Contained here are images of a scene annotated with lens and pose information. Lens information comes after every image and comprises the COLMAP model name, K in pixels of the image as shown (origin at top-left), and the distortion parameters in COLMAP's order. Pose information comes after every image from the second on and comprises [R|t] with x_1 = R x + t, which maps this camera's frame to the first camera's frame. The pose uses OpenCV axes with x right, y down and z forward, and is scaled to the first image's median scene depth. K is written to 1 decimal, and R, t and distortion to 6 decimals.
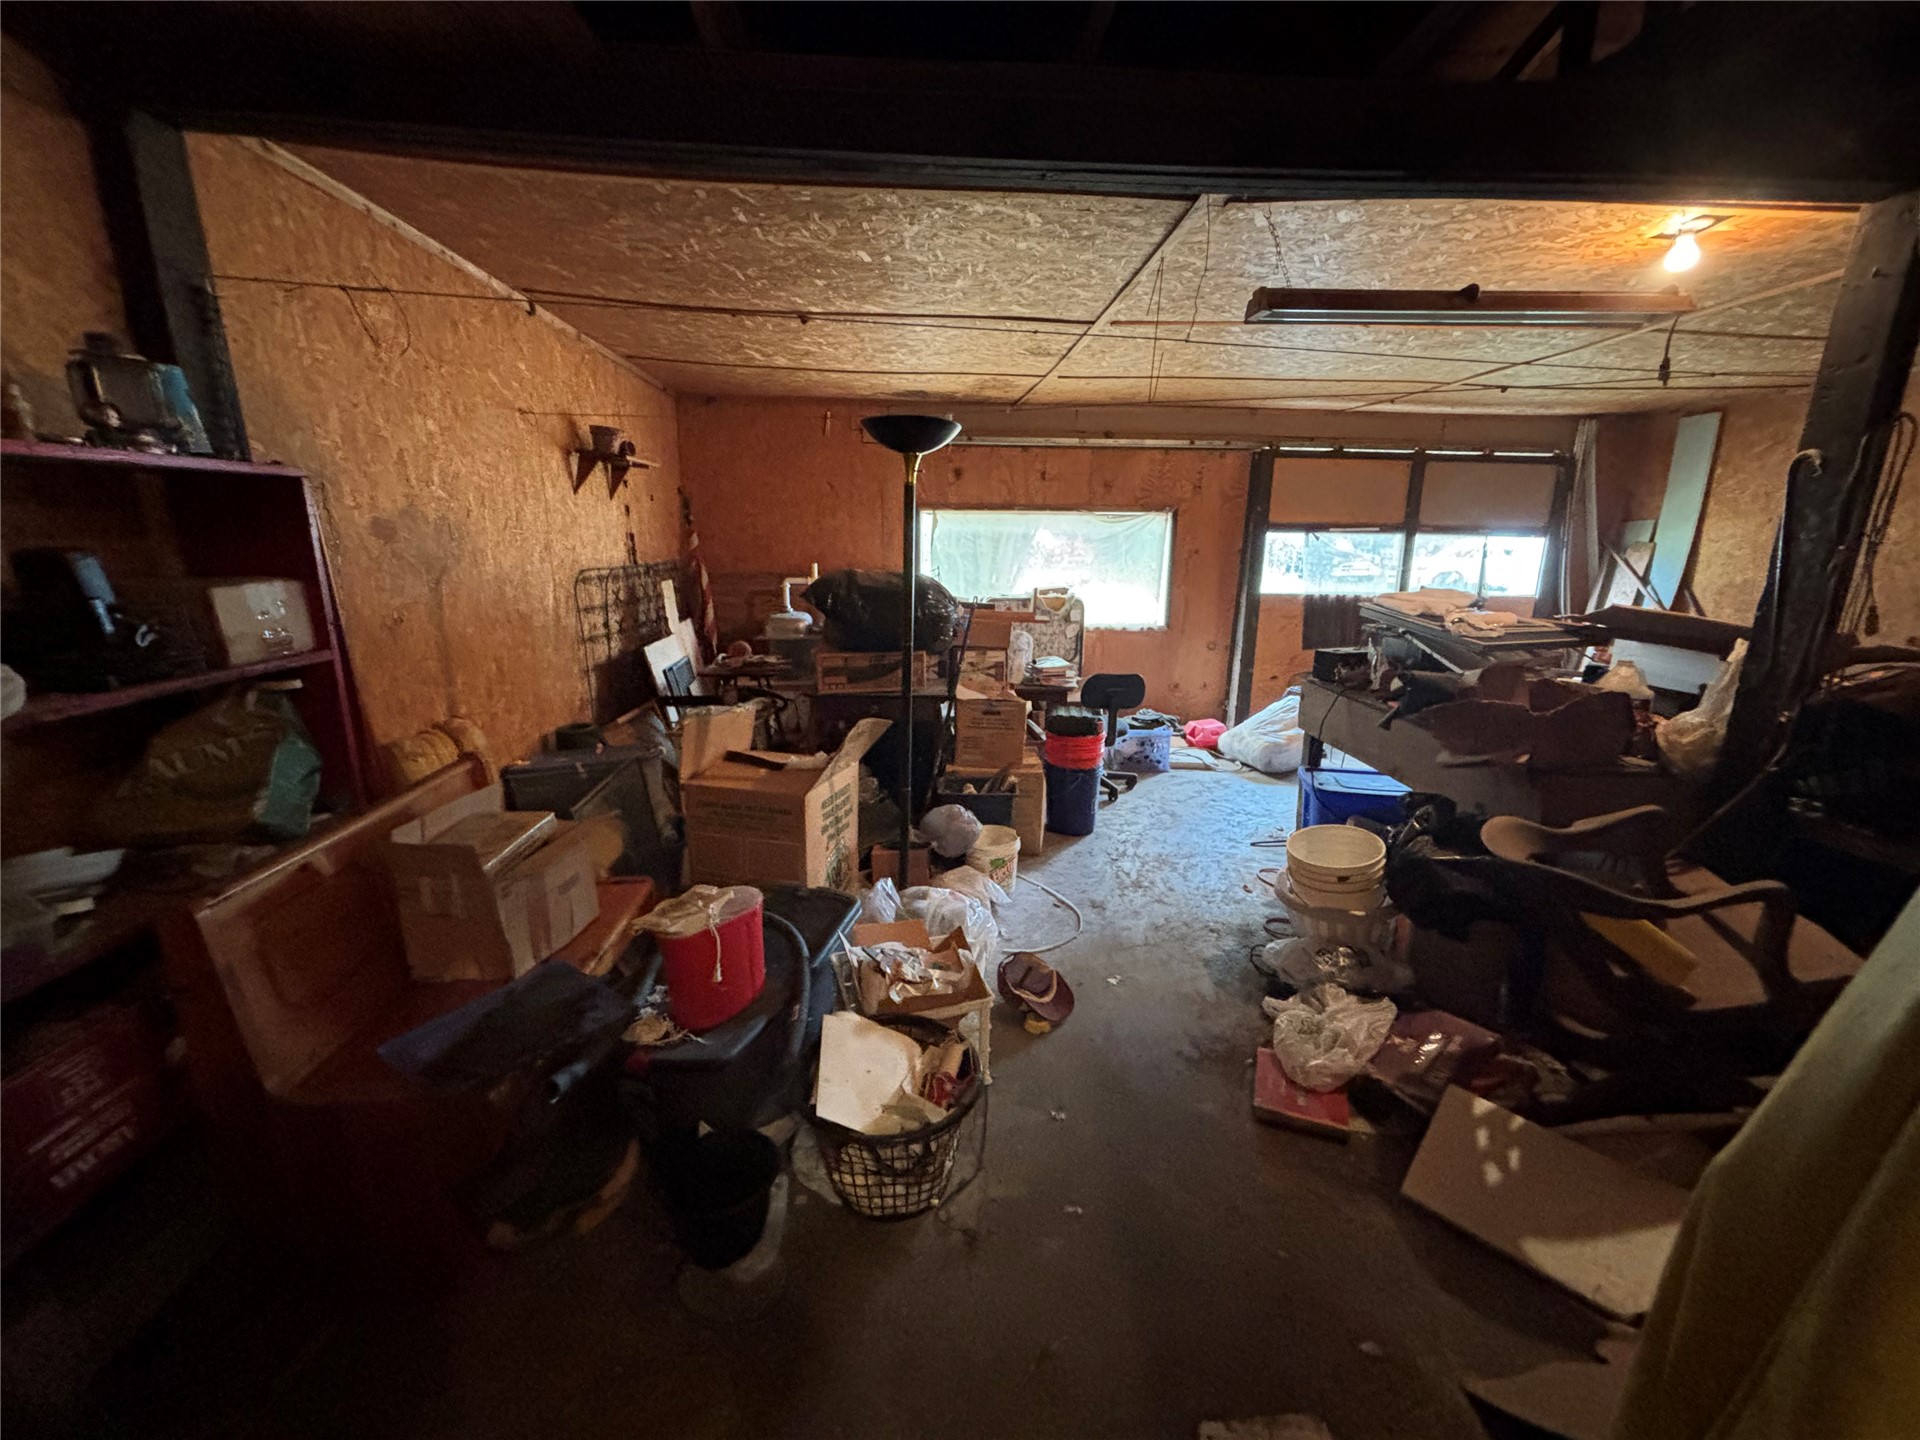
lens RADIAL K [[770.0, 0, 956.0], [0, 770.0, 718.1], [0, 0, 1]] dist [0.002853, 0.000049]
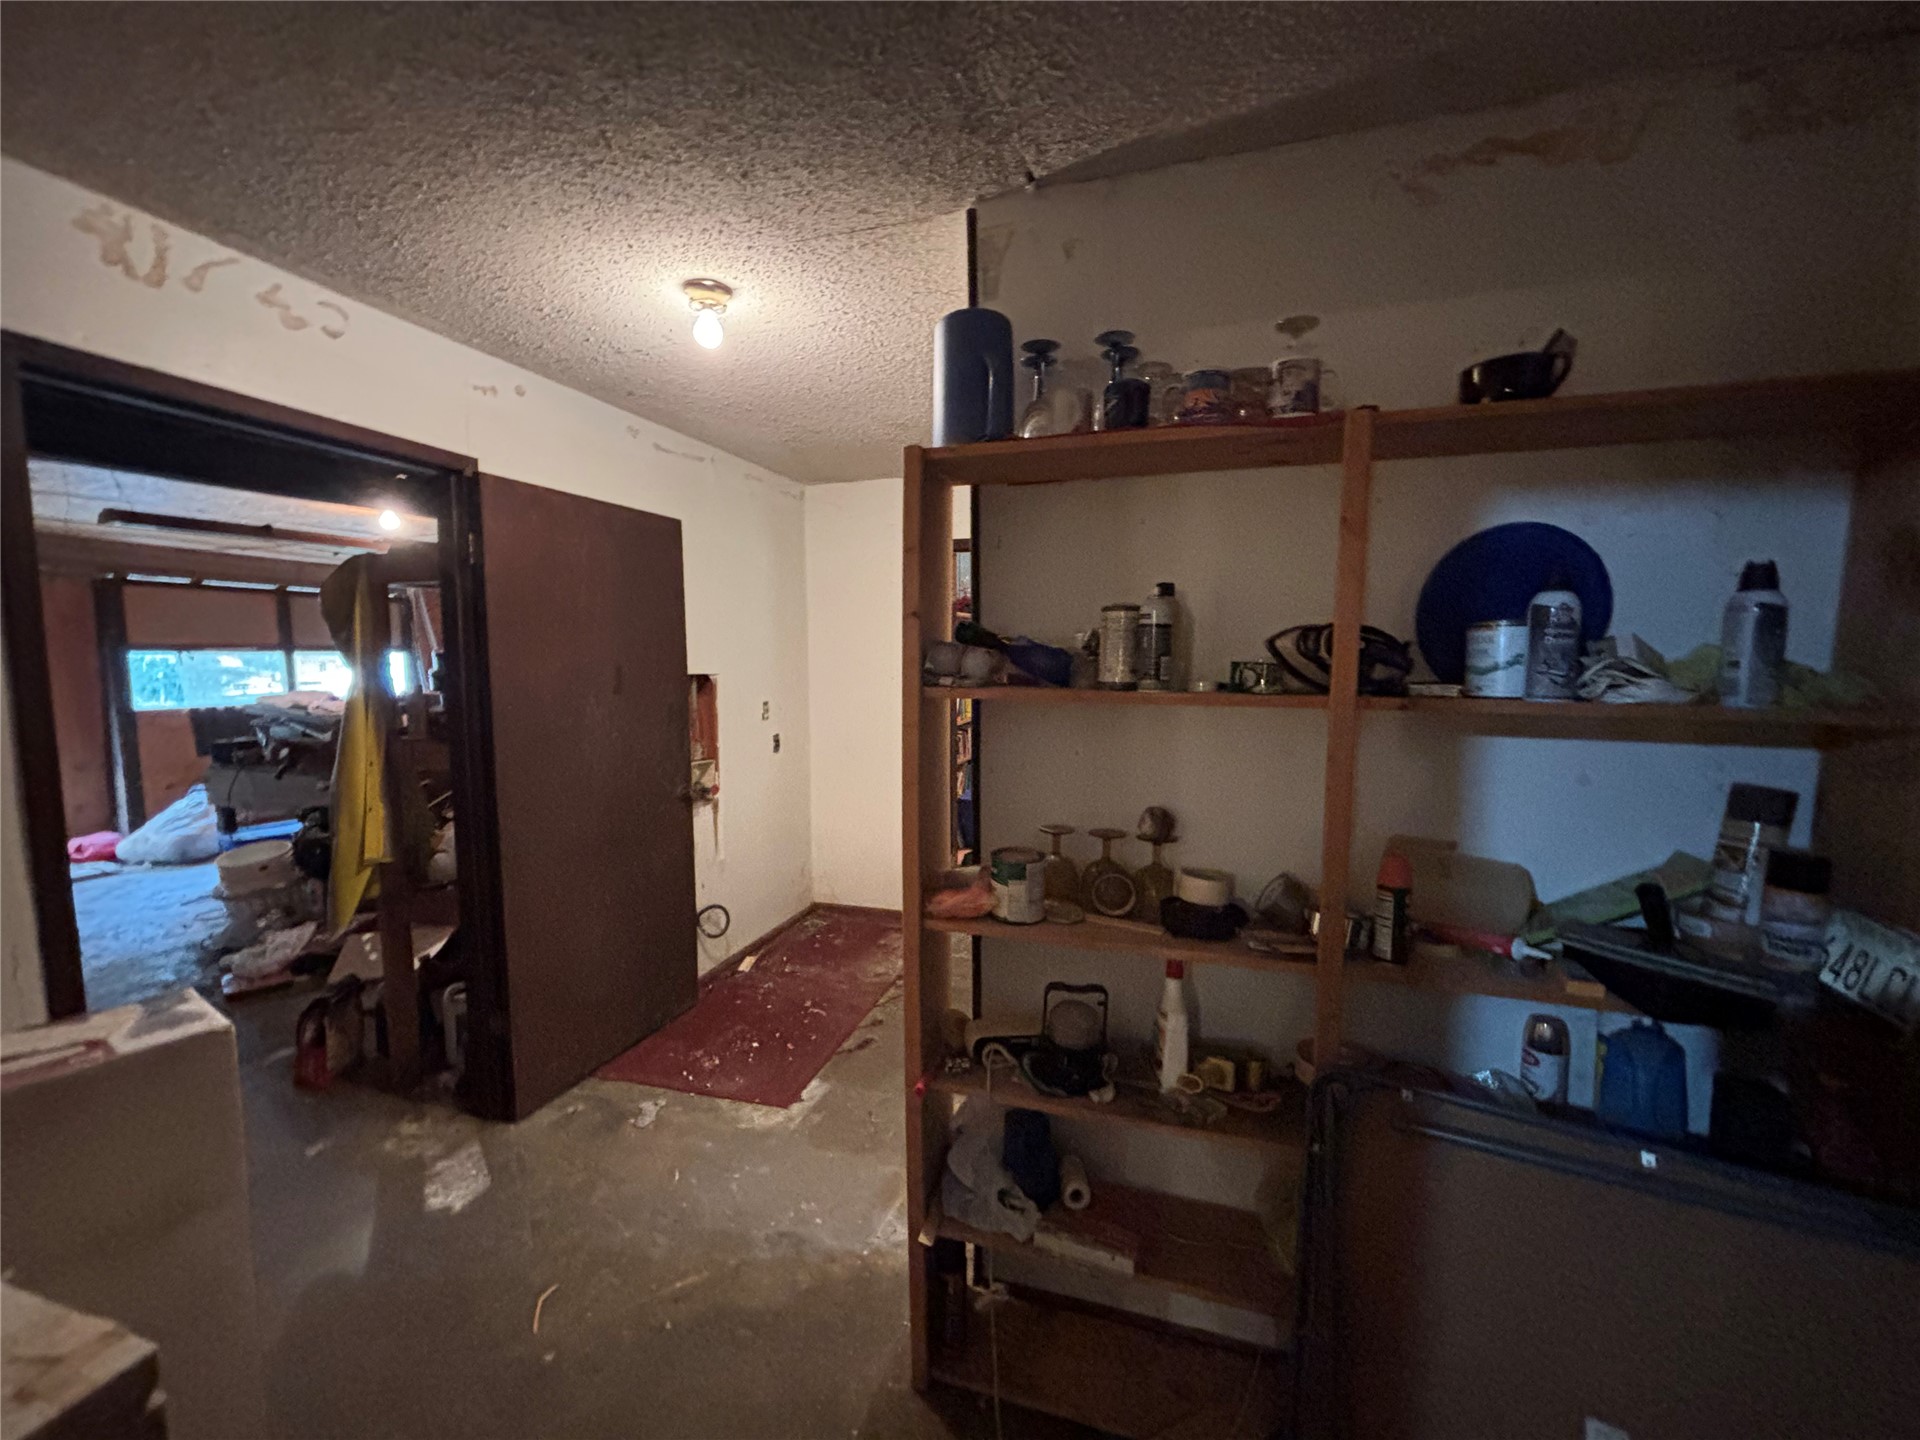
lens RADIAL K [[770.0, 0, 957.7], [0, 770.0, 721.4], [0, 0, 1]] dist [0.002853, 0.000049]
pose [[0.353289, -0.095189, 0.930659, -0.287815], [0.222095, 0.974903, 0.015404, 0.132937], [-0.908769, 0.201253, 0.365563, -0.609412]]
